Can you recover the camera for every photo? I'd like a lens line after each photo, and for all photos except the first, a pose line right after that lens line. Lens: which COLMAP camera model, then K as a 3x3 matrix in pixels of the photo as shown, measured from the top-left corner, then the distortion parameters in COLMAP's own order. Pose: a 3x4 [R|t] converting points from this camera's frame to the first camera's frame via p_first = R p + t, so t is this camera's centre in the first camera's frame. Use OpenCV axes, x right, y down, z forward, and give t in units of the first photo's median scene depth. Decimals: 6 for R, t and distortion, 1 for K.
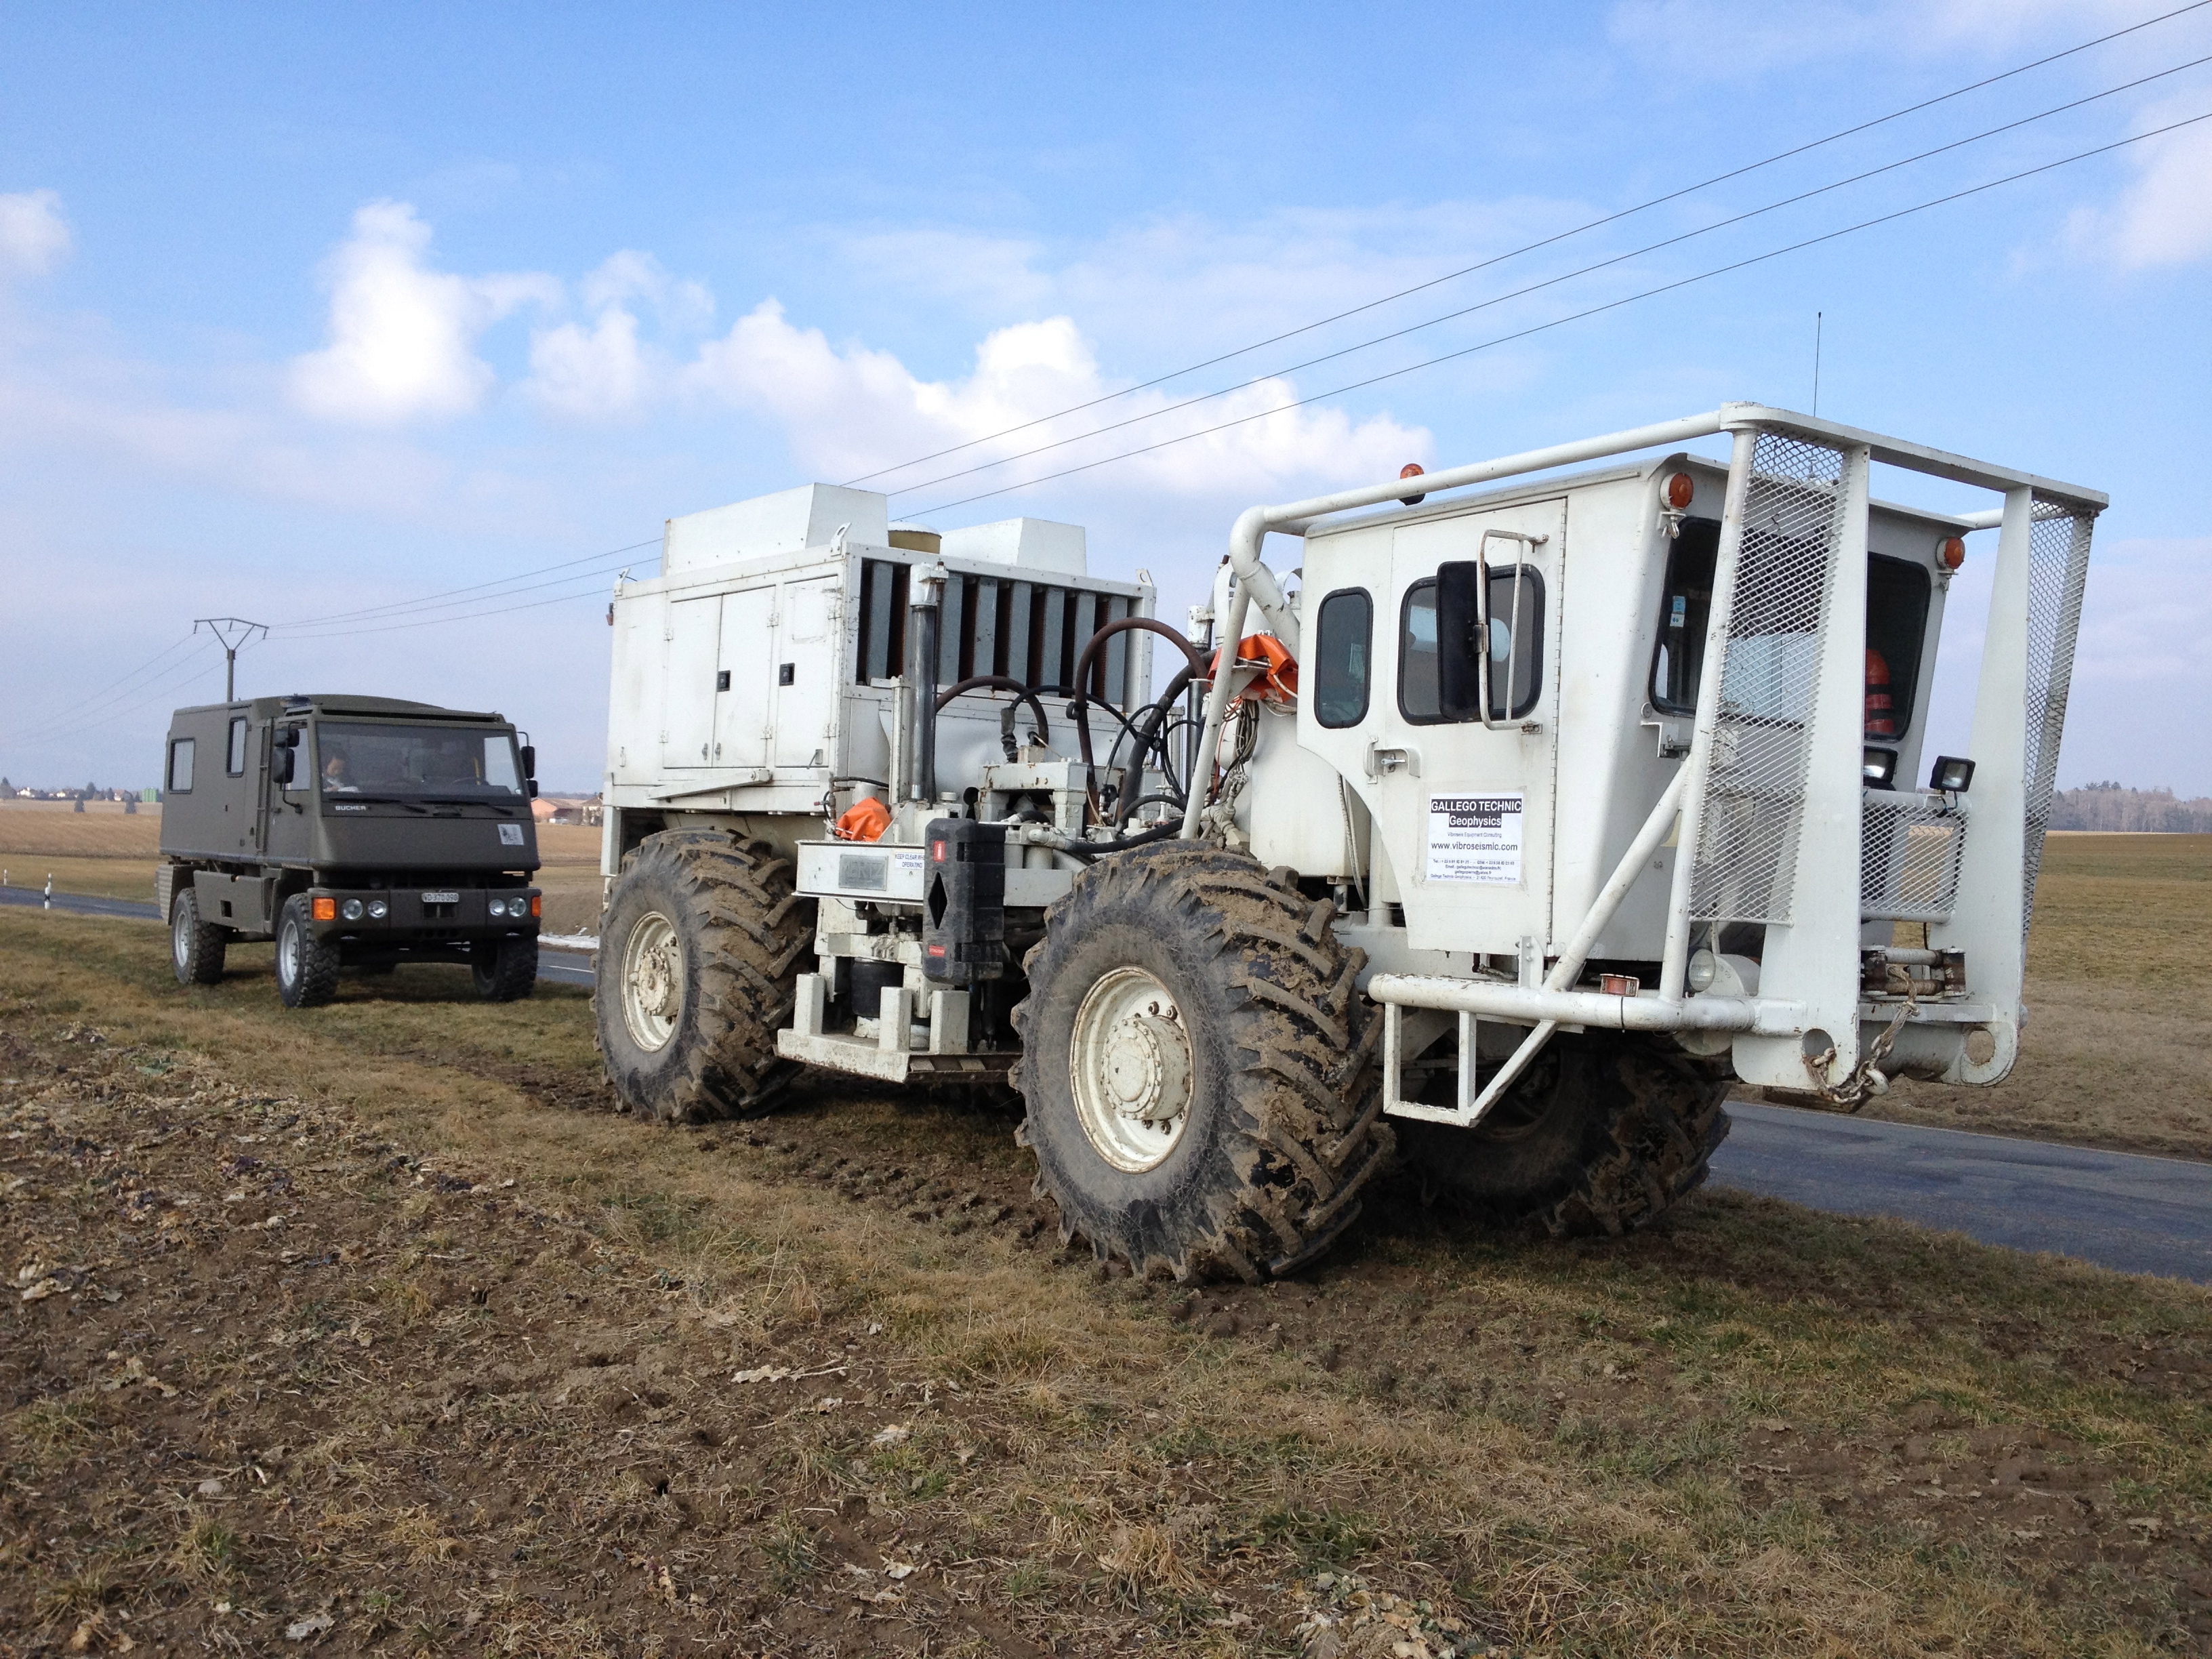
lens RADIAL K [[2056.5, 0, 1106.0], [0, 2056.5, 829.5], [0, 0, 1]] dist [0.106593, -0.210572]
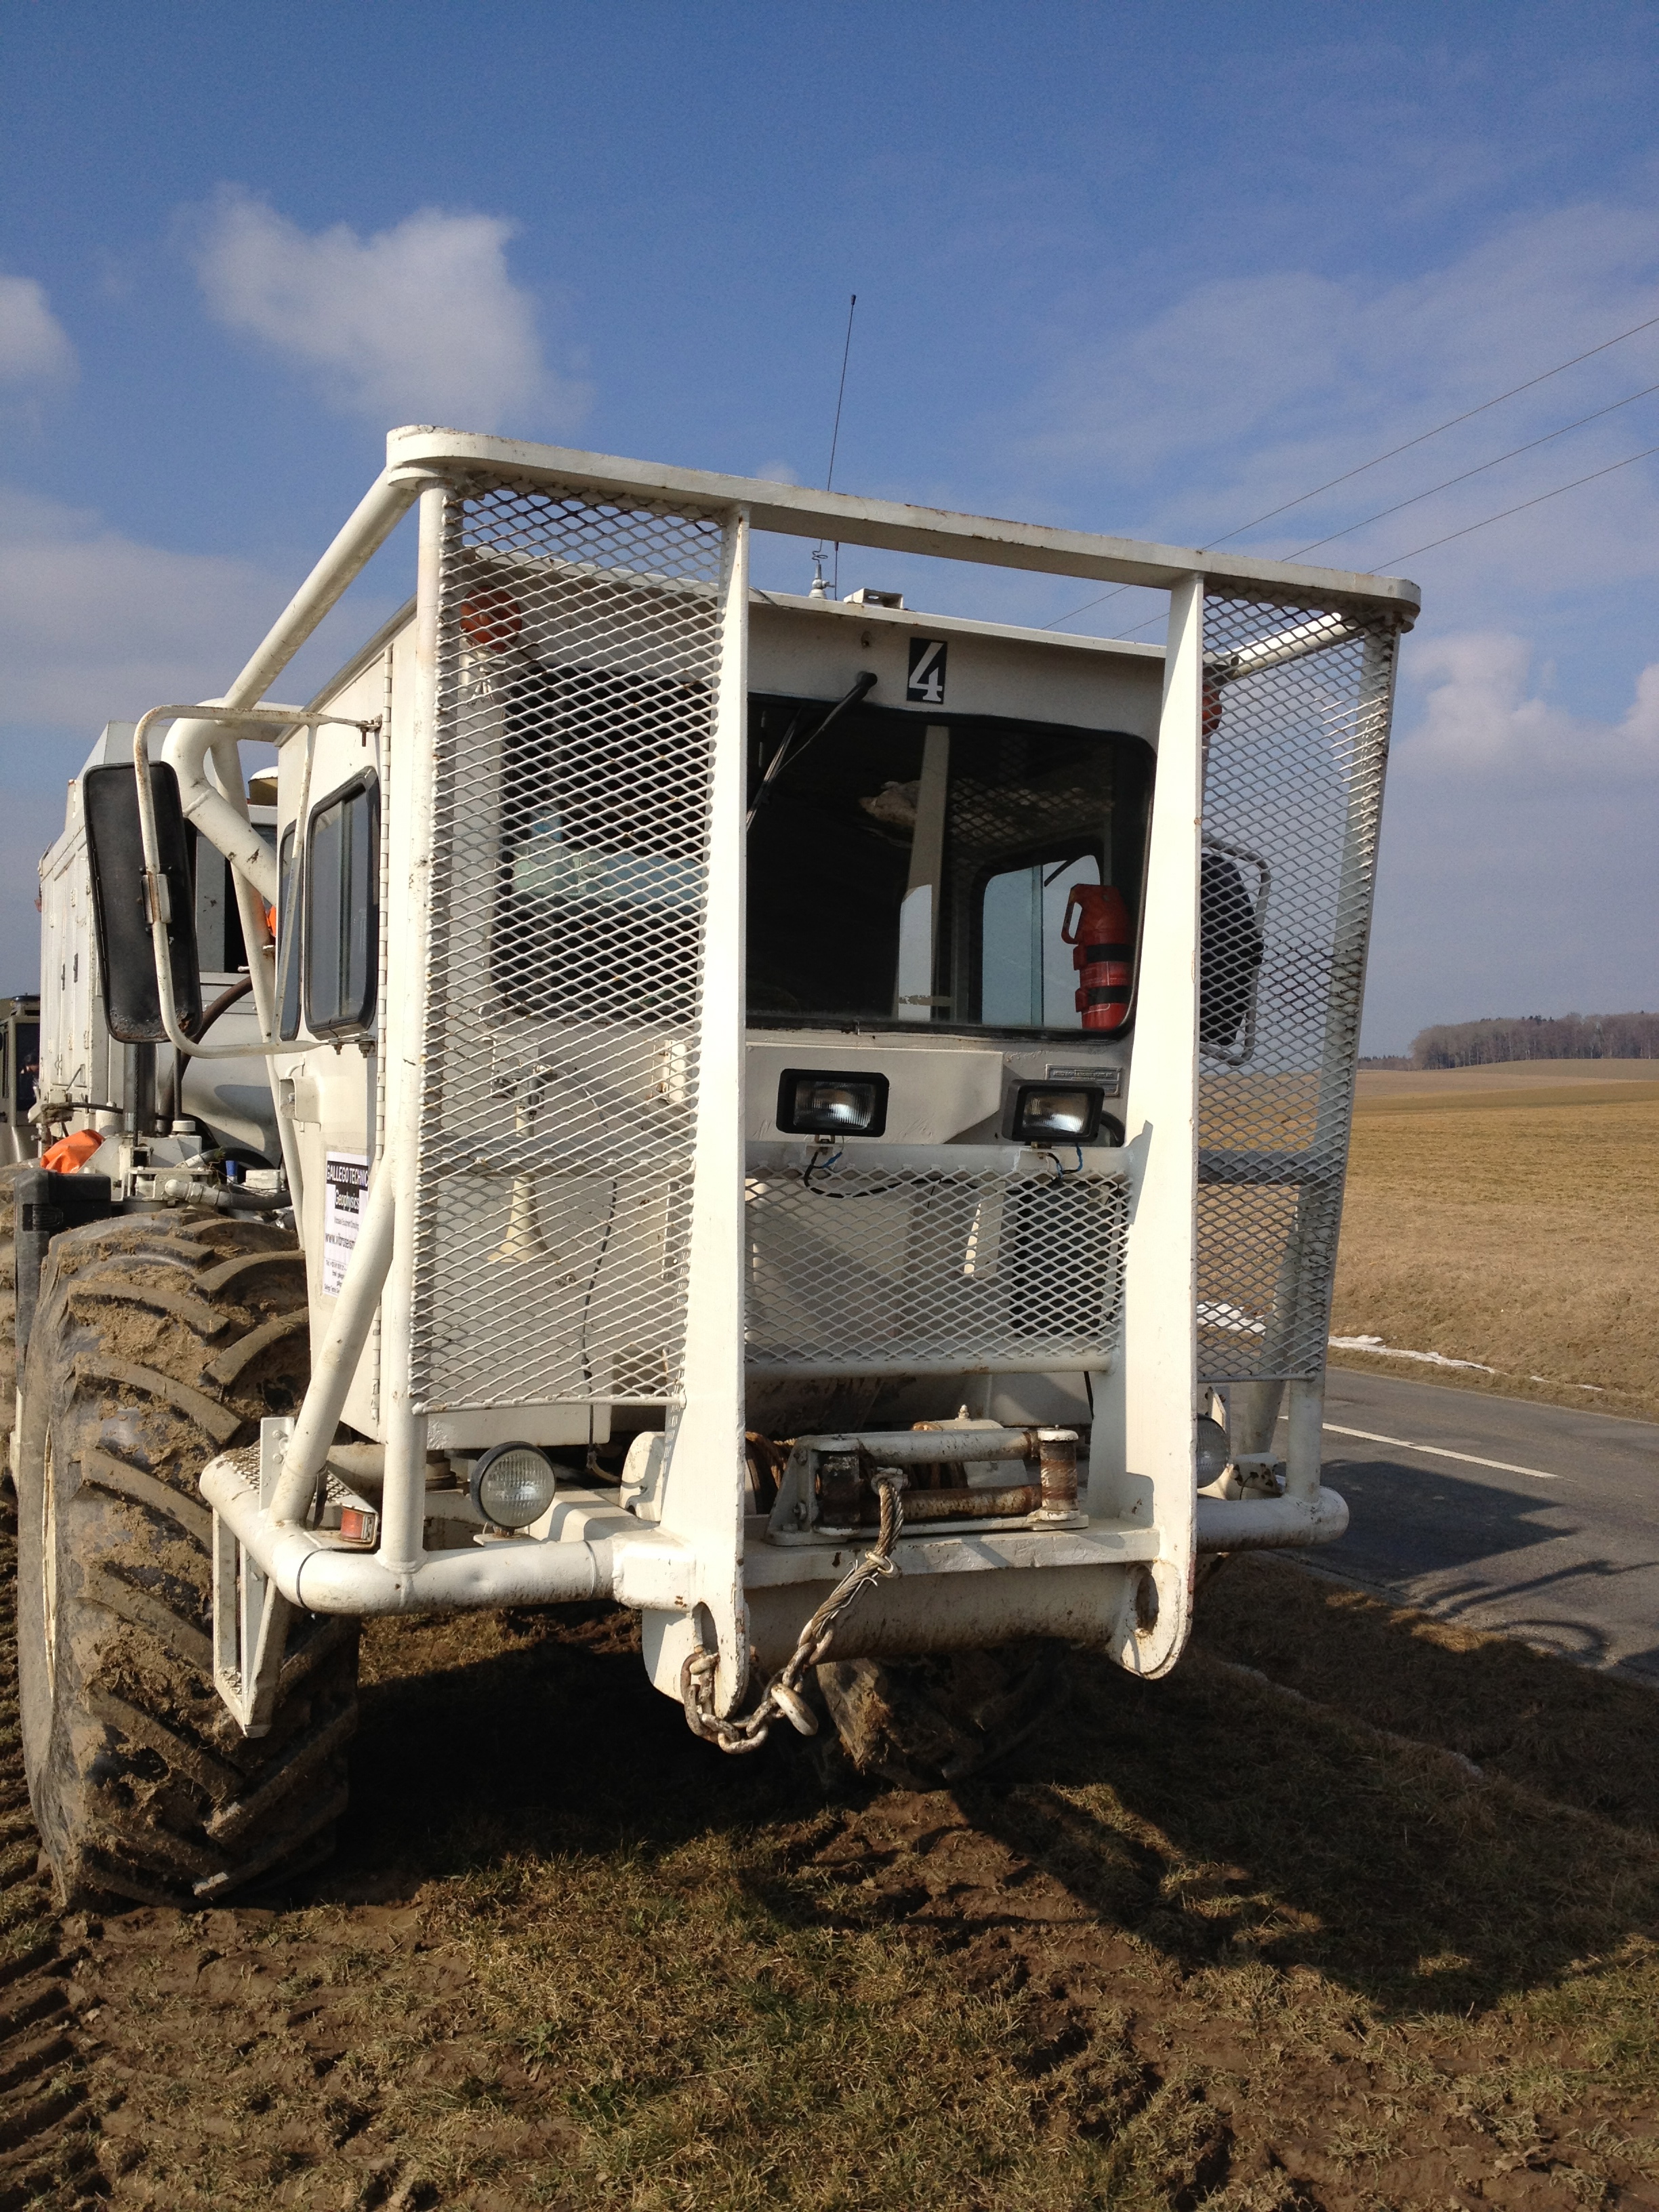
lens RADIAL K [[2056.5, 0, 829.5], [0, 2056.5, 1106.0], [0, 0, 1]] dist [0.106593, -0.210572]
pose [[0.983923, -0.022737, -0.177140, 0.409022], [0.023522, 0.999721, 0.002332, -0.028410], [0.177038, -0.006461, 0.984183, 0.418659]]
